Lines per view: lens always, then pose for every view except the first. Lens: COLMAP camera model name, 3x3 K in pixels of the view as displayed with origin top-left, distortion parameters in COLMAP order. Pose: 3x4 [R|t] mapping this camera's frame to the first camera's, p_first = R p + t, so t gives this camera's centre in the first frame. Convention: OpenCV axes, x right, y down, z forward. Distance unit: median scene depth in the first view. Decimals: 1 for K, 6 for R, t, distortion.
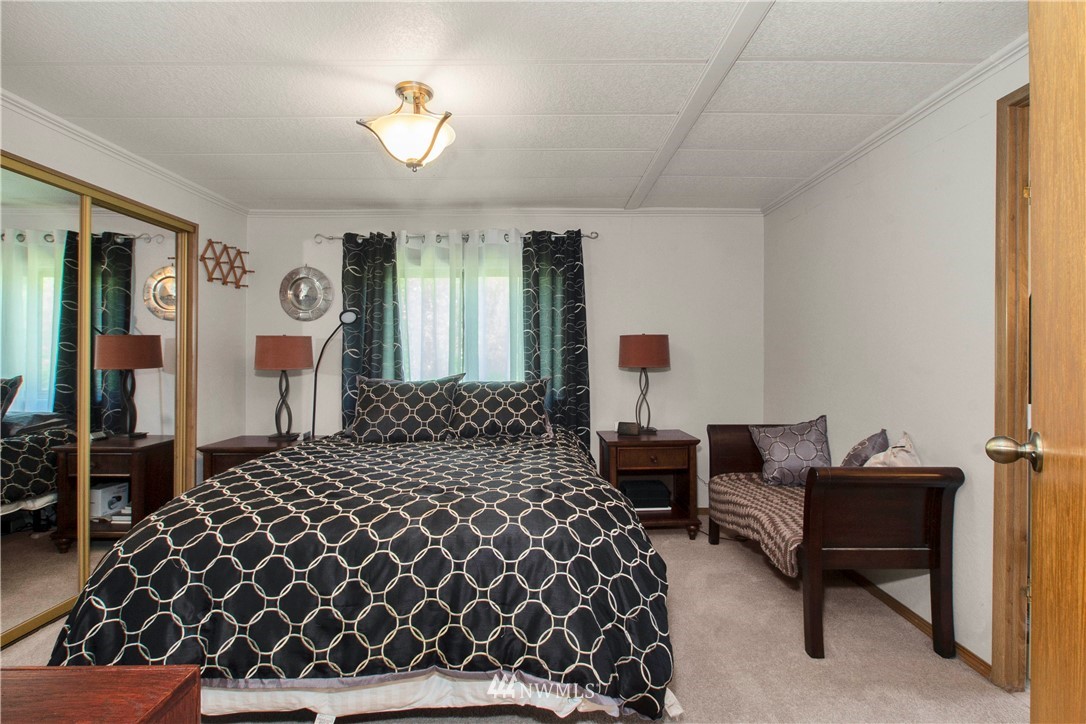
lens RADIAL K [[518.9, 0, 542.8], [0, 518.9, 356.4], [0, 0, 1]] dist [-0.001289, -0.000490]
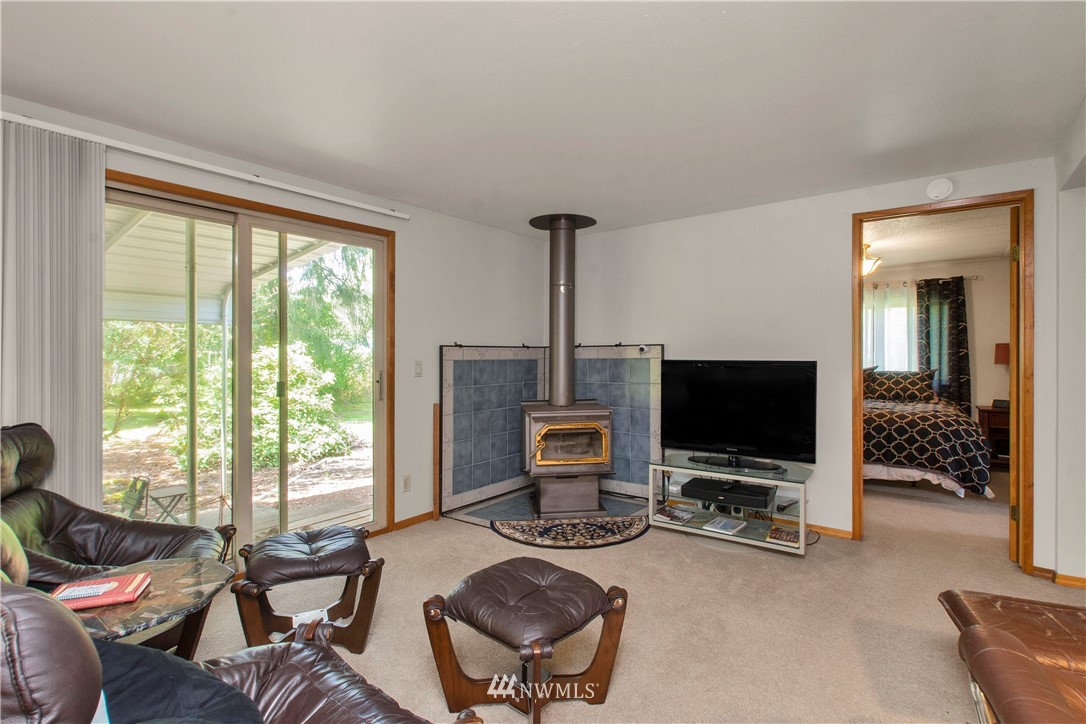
lens RADIAL K [[518.9, 0, 542.8], [0, 518.9, 356.4], [0, 0, 1]] dist [-0.001289, -0.000490]
pose [[0.788545, 0.000663, -0.614977, 0.037006], [-0.001641, 0.999998, -0.001026, 0.002151], [0.614975, 0.001818, 0.788544, -1.034306]]
